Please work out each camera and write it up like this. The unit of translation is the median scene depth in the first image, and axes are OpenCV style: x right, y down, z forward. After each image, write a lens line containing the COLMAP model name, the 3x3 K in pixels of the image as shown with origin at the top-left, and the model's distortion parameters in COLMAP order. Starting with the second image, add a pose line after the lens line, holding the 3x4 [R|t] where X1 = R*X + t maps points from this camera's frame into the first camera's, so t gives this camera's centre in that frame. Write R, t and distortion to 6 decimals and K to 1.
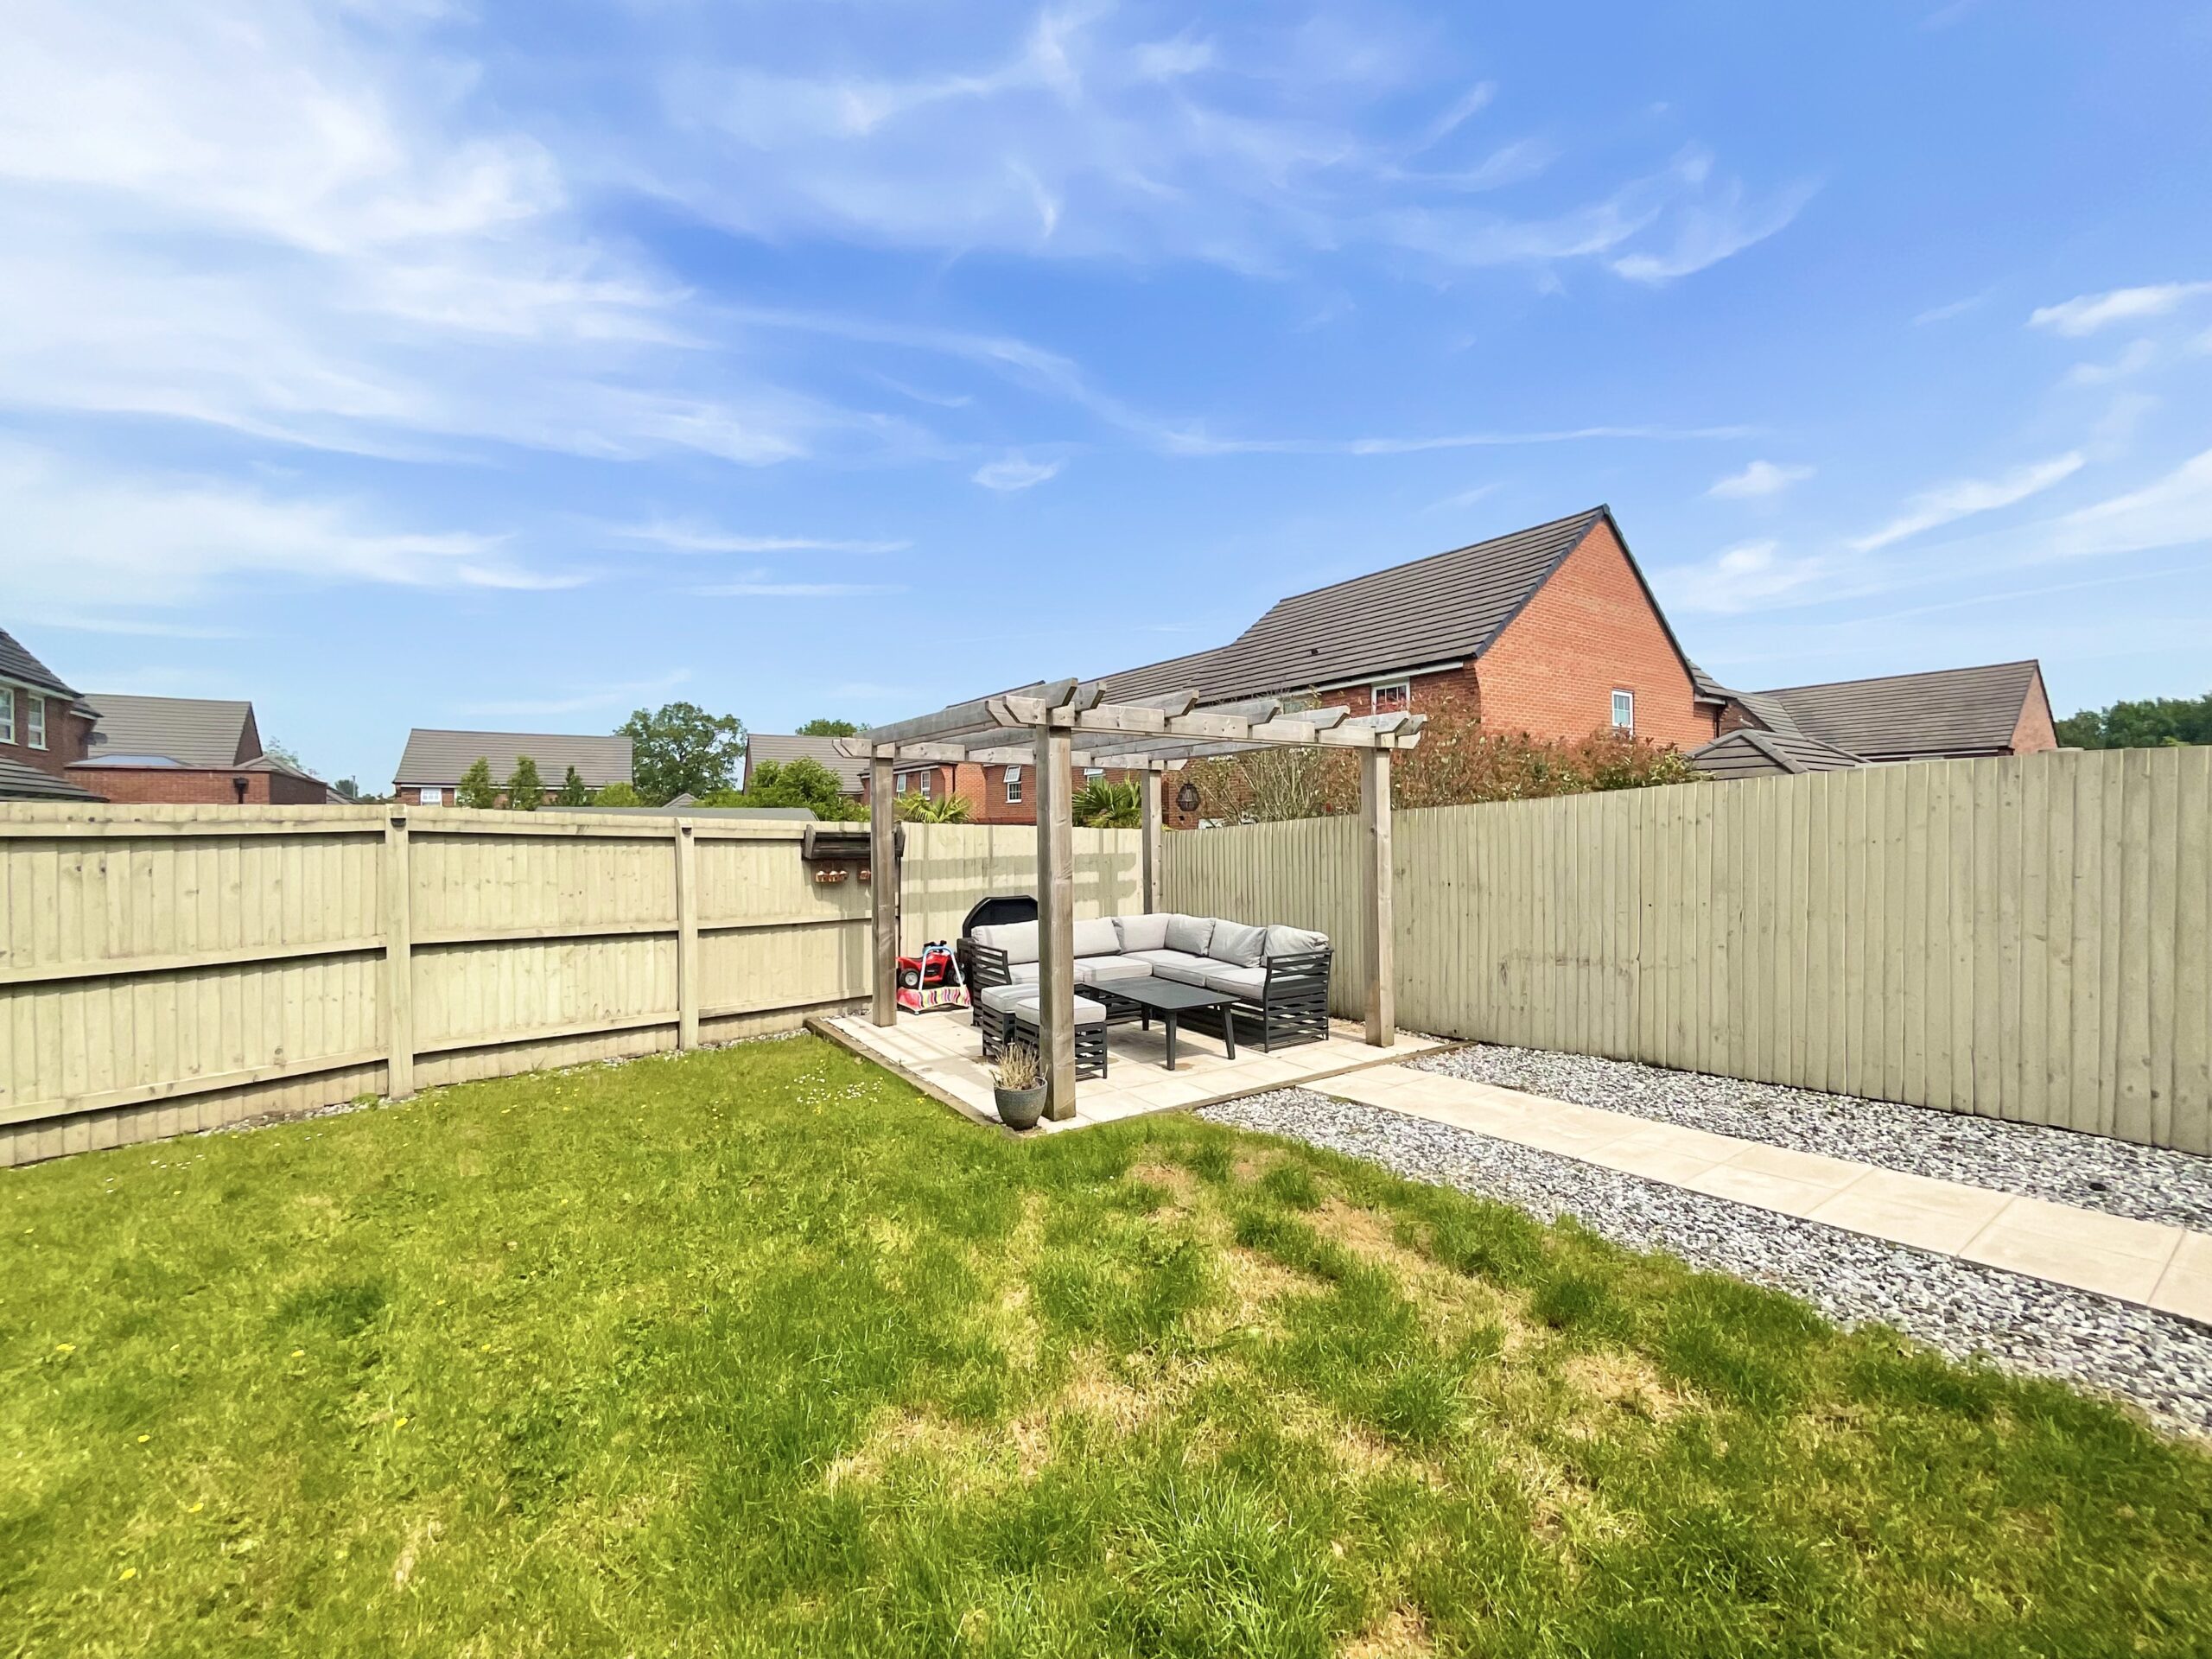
lens RADIAL K [[896.9, 0, 1106.0], [0, 896.9, 829.5], [0, 0, 1]] dist [-0.001807, -0.000377]
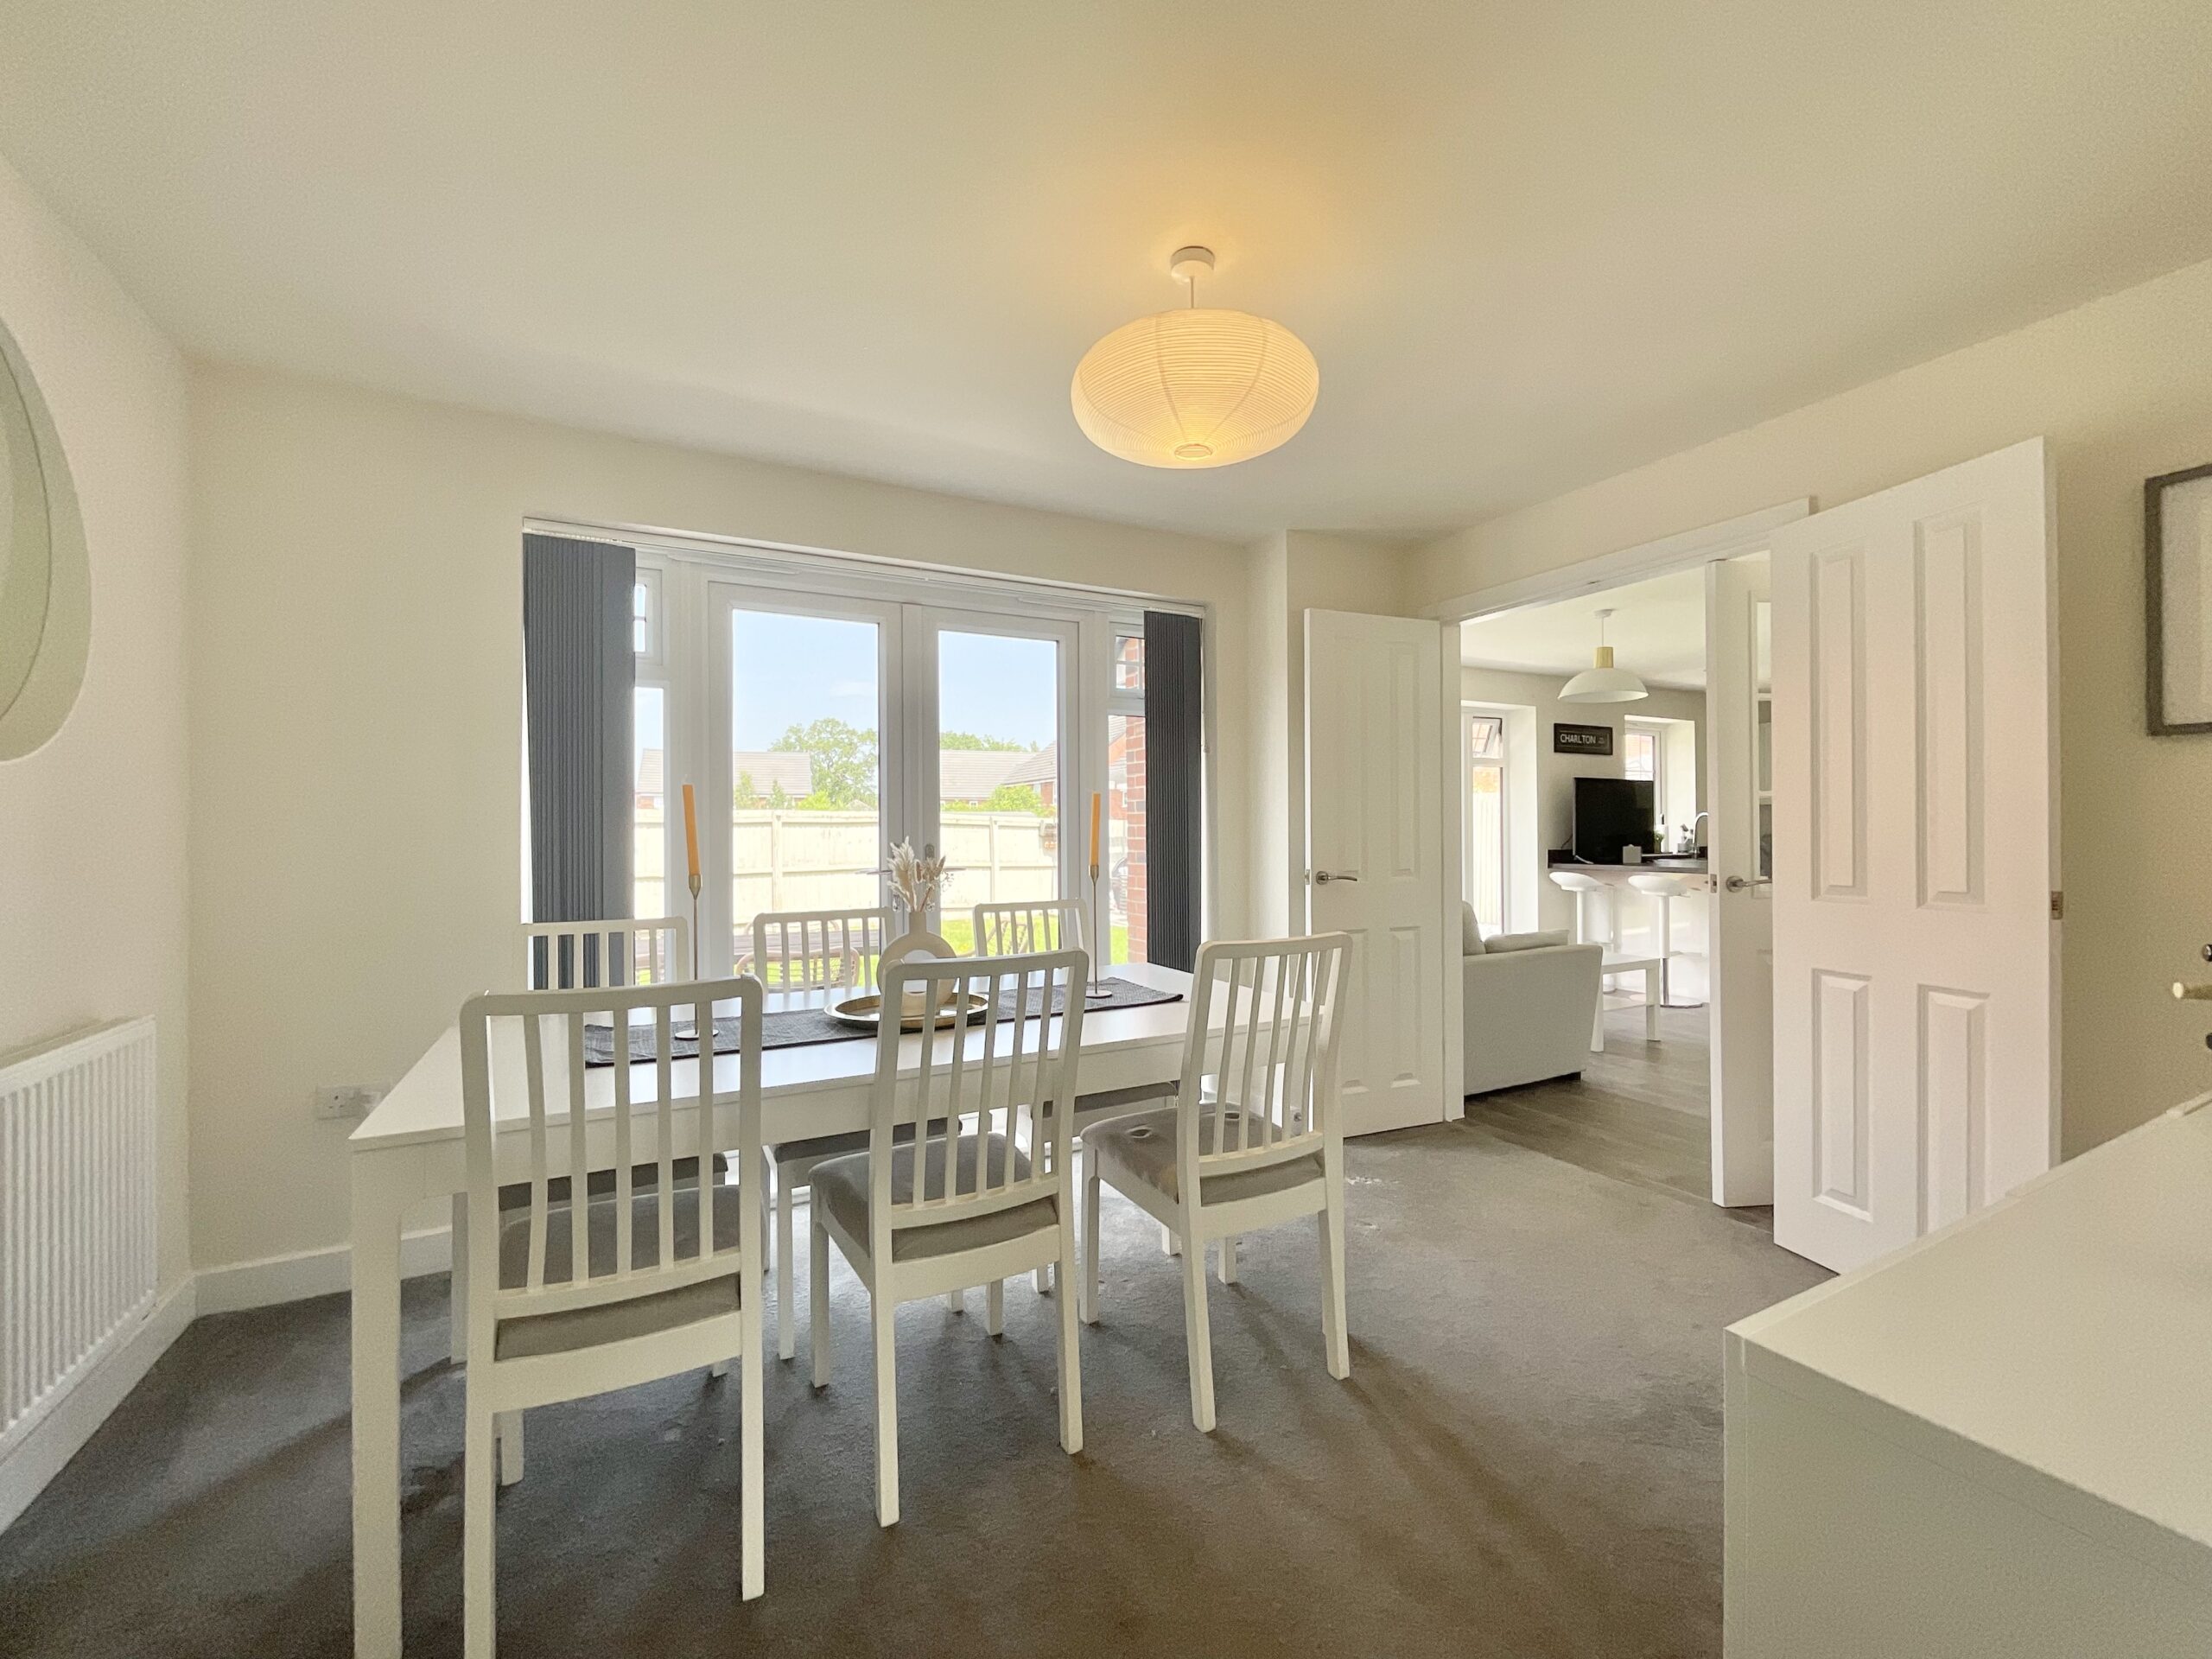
lens RADIAL K [[902.9, 0, 1106.0], [0, 902.9, 829.5], [0, 0, 1]] dist [-0.000467, 0.000056]
pose [[0.993178, 0.000732, -0.116609, 0.068089], [-0.001139, 0.999993, -0.003425, 0.024326], [0.116605, 0.003534, 0.993172, -1.054069]]
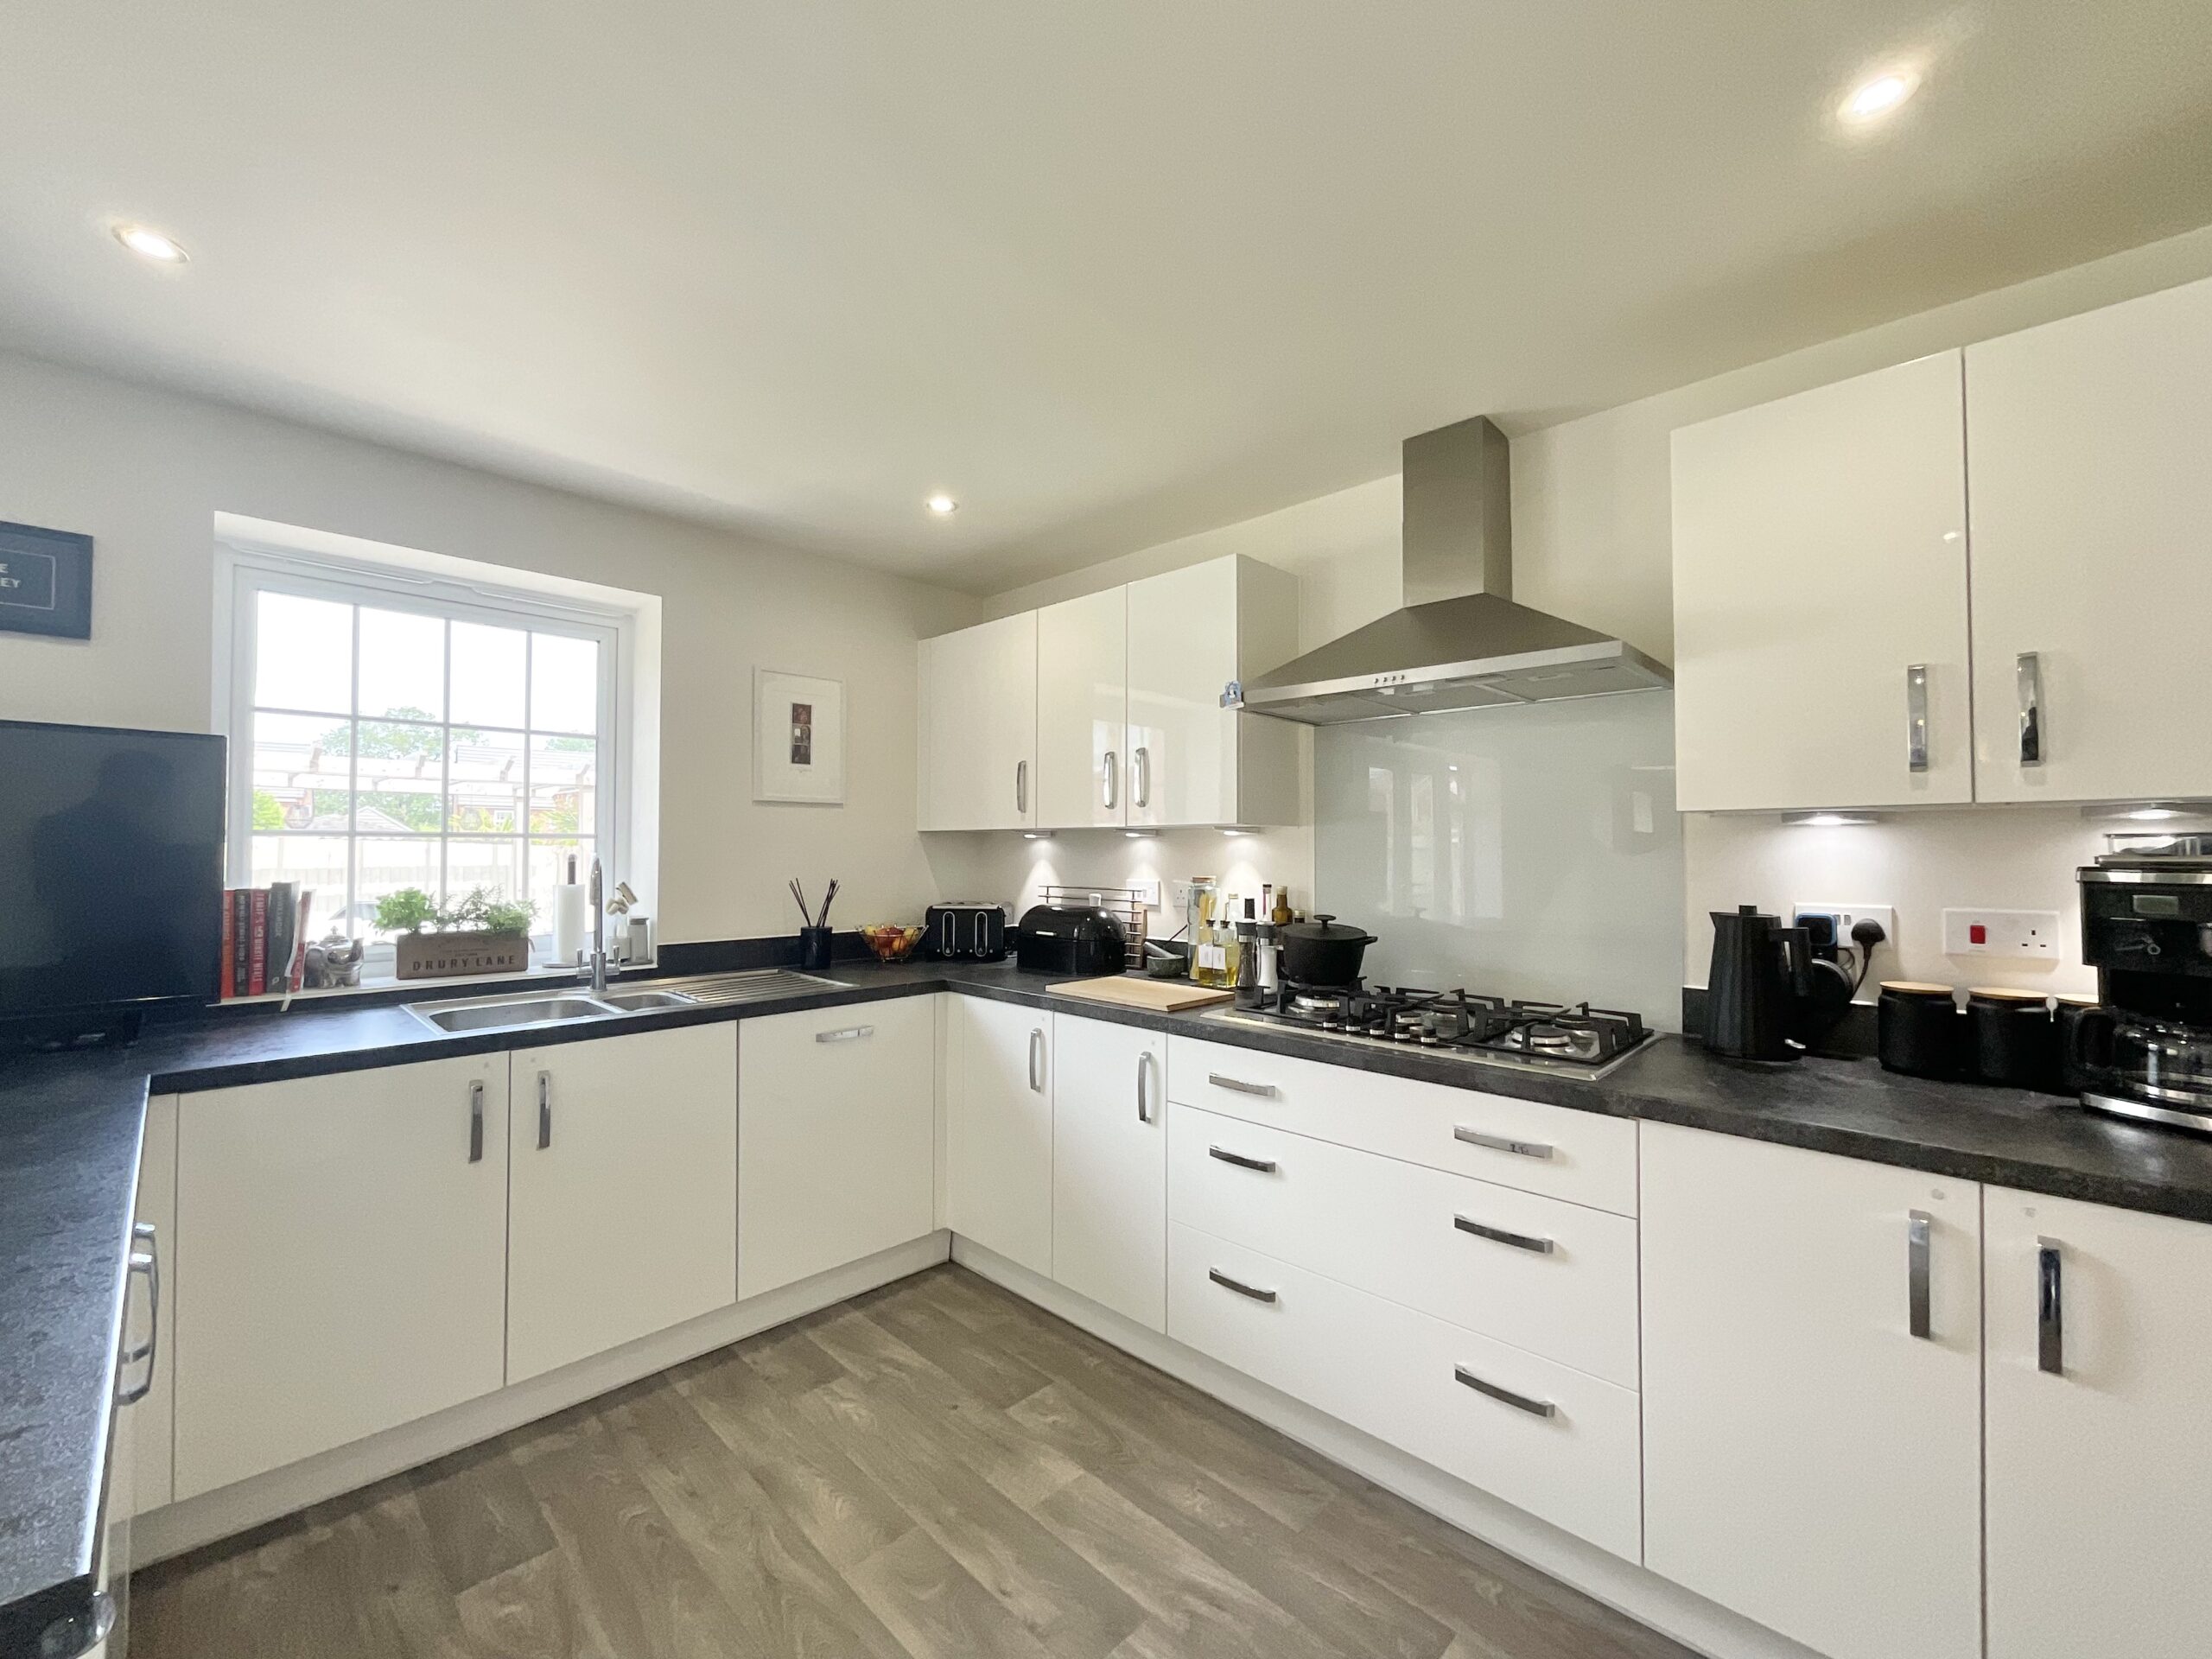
lens RADIAL K [[902.9, 0, 1106.0], [0, 902.9, 829.5], [0, 0, 1]] dist [-0.000467, 0.000056]
pose [[0.982322, 0.014857, 0.186608, 0.683291], [-0.010112, 0.999601, -0.026356, 0.001681], [-0.186925, 0.024003, 0.982081, -0.395426]]
